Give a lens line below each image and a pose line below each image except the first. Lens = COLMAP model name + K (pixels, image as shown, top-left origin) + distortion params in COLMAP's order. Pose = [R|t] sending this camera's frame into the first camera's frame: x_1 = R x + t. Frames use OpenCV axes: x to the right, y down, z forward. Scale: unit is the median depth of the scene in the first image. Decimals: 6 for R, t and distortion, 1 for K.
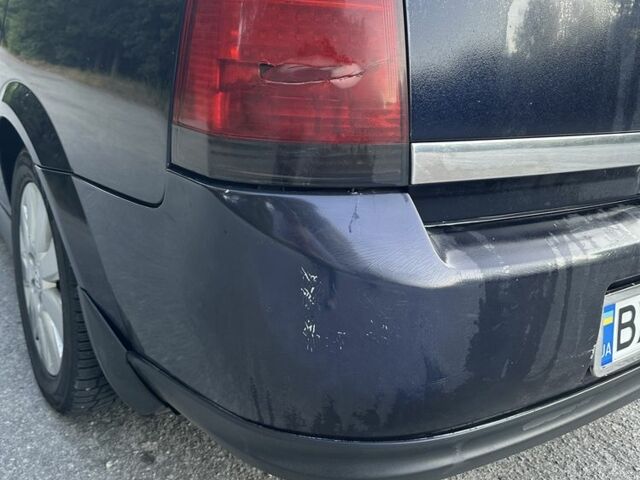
lens RADIAL K [[518.9, 0, 321.0], [0, 518.9, 239.1], [0, 0, 1]] dist [0.042565, -0.001740]
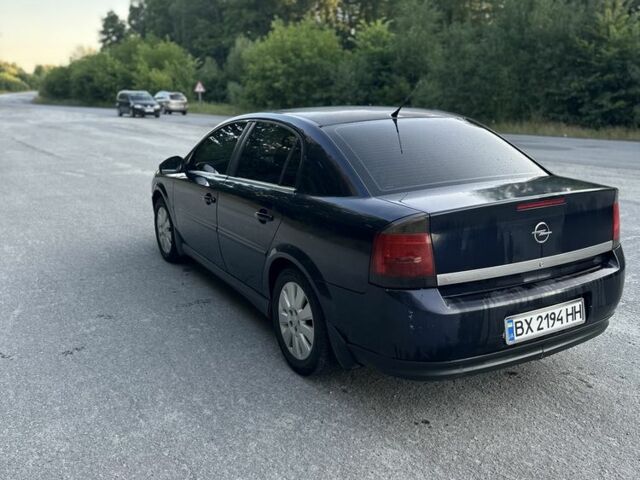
lens RADIAL K [[518.9, 0, 317.9], [0, 518.9, 239.3], [0, 0, 1]] dist [0.042565, -0.001740]
pose [[0.988678, -0.049684, -0.141588, -0.116545], [0.034115, 0.993309, -0.110336, -0.054051], [0.146122, 0.104256, 0.983758, -2.589767]]
